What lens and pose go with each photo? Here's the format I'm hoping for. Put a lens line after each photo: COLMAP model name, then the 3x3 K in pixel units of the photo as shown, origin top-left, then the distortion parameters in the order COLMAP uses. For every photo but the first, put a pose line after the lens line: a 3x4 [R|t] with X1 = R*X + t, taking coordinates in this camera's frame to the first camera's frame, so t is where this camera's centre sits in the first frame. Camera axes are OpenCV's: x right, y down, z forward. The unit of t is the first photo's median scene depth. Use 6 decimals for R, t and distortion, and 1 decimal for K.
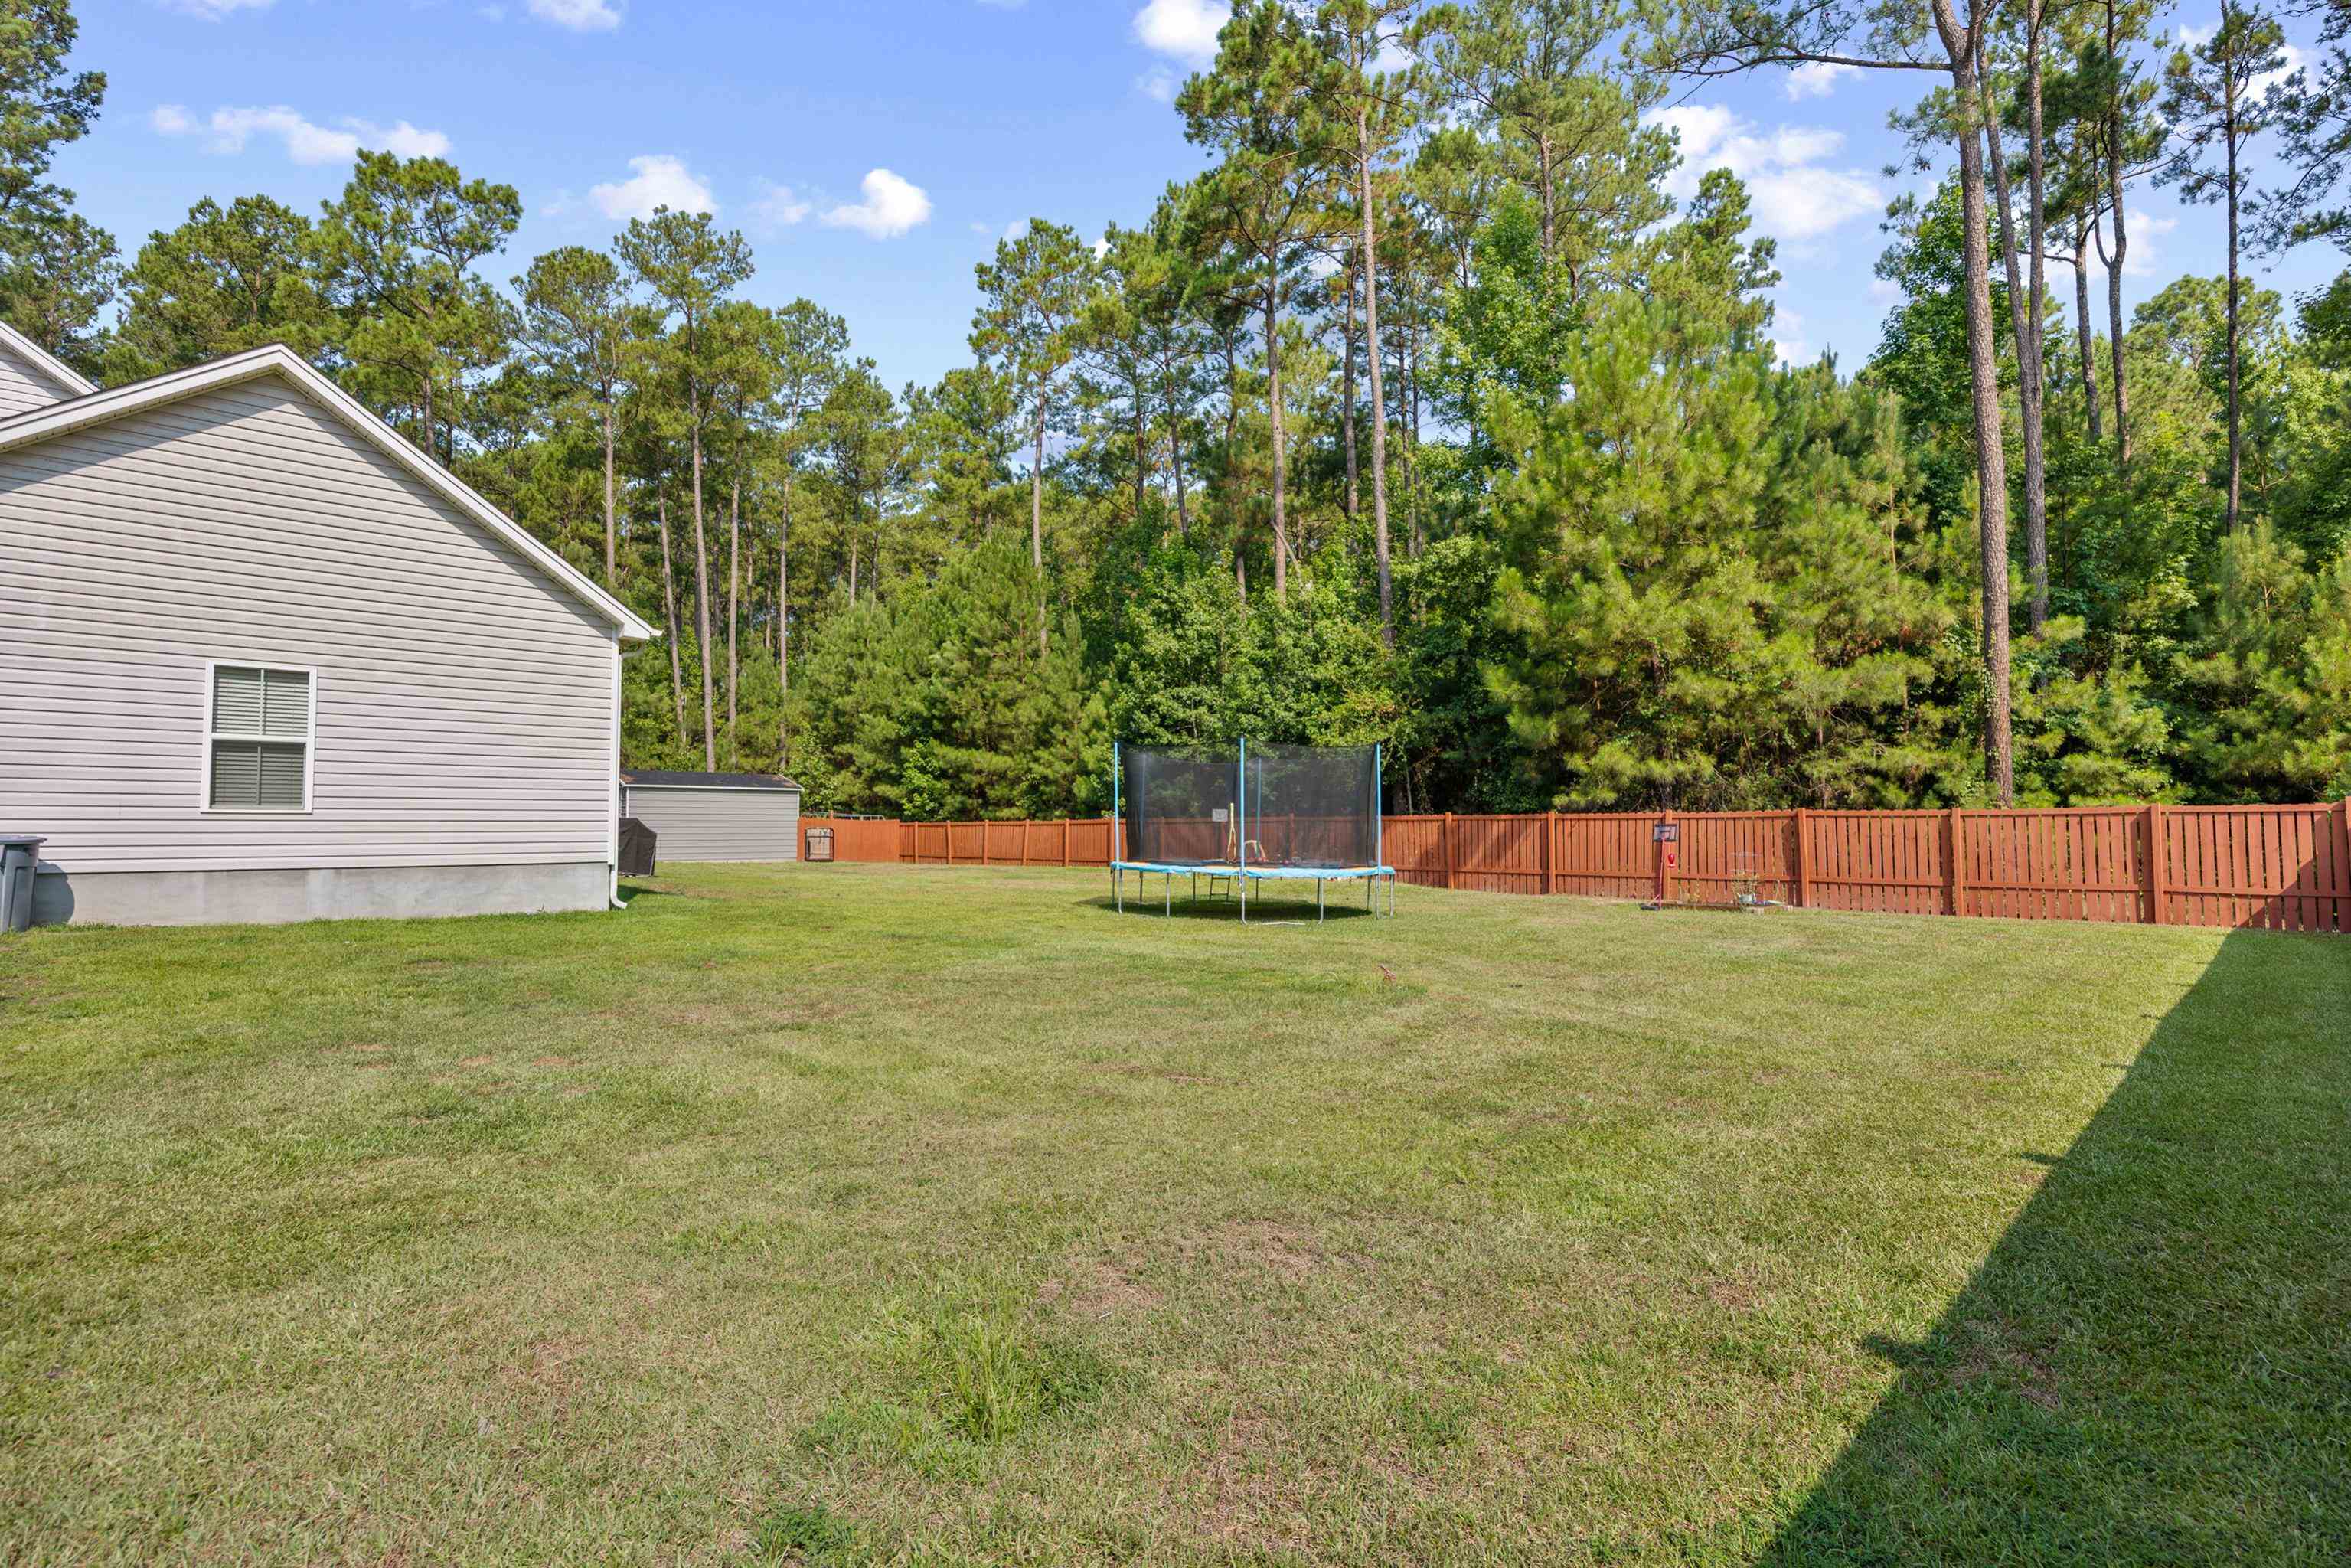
lens RADIAL K [[1076.8, 0, 1168.6], [0, 1076.8, 778.6], [0, 0, 1]] dist [-0.005539, -0.000067]
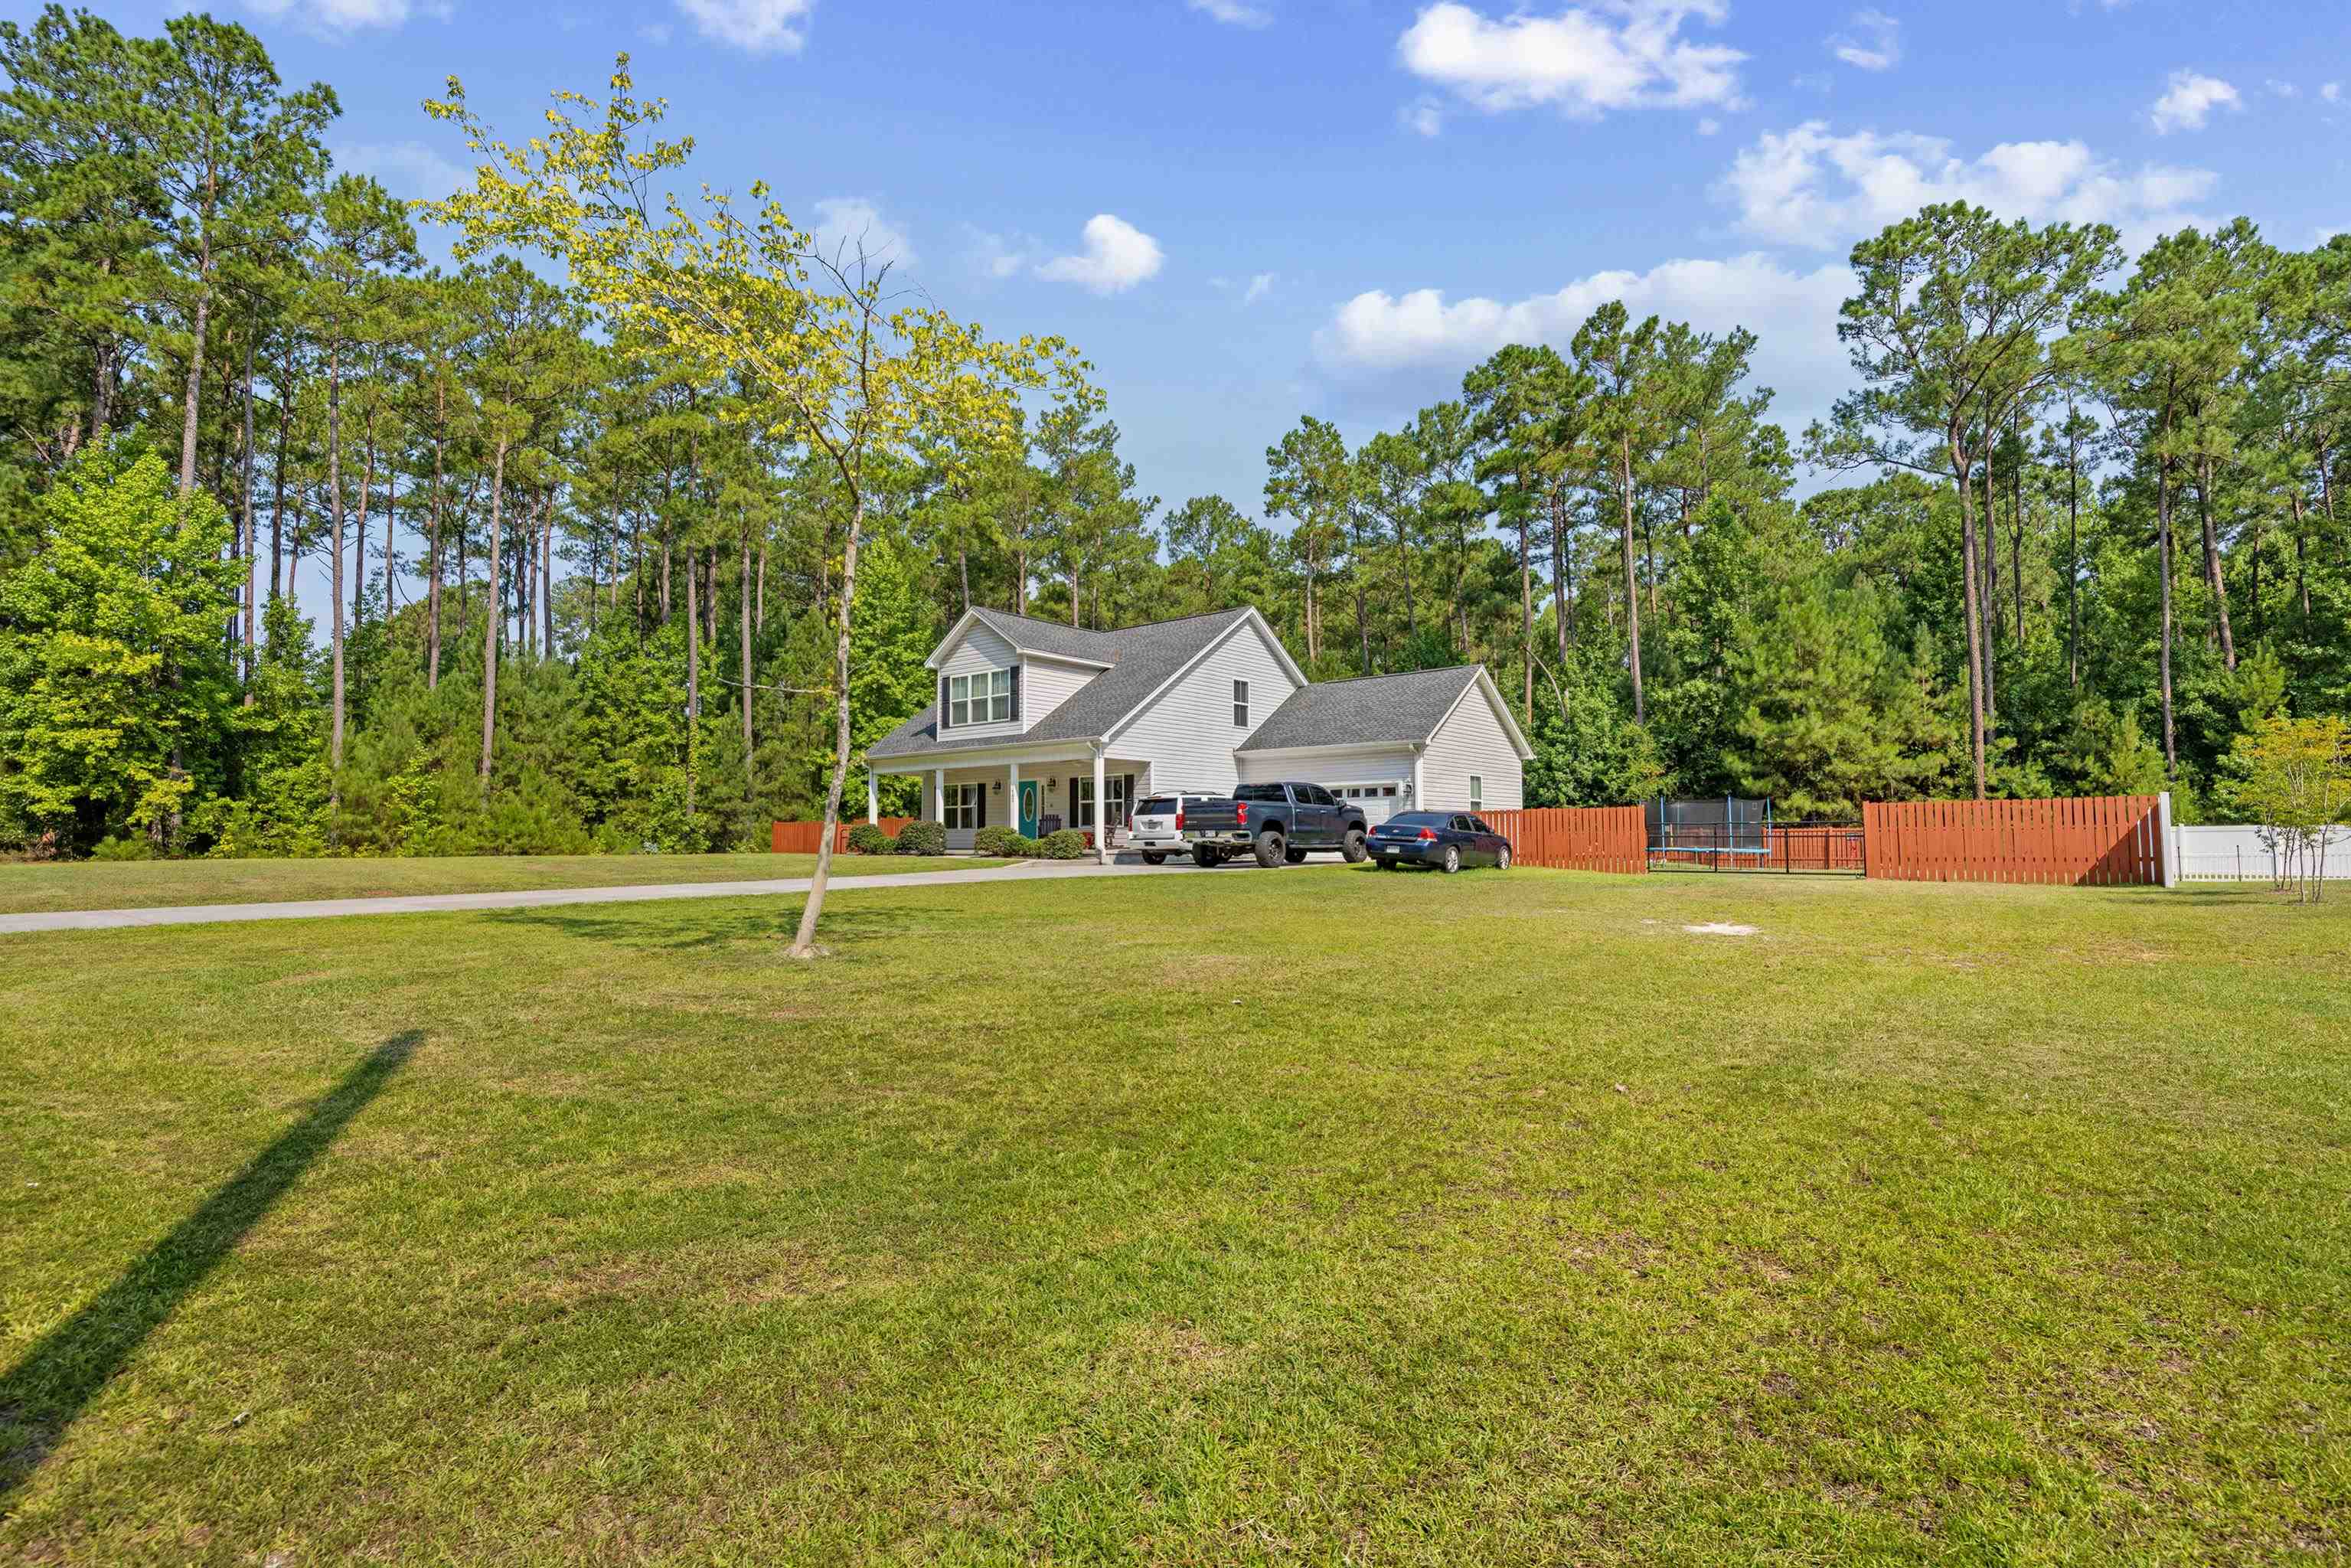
lens RADIAL K [[1076.8, 0, 1181.5], [0, 1076.8, 789.9], [0, 0, 1]] dist [-0.005539, -0.000067]
pose [[0.994614, 0.005016, 0.103525, -0.985784], [-0.004065, 0.999948, -0.009396, -0.017410], [-0.103567, 0.008925, 0.994582, -0.921713]]
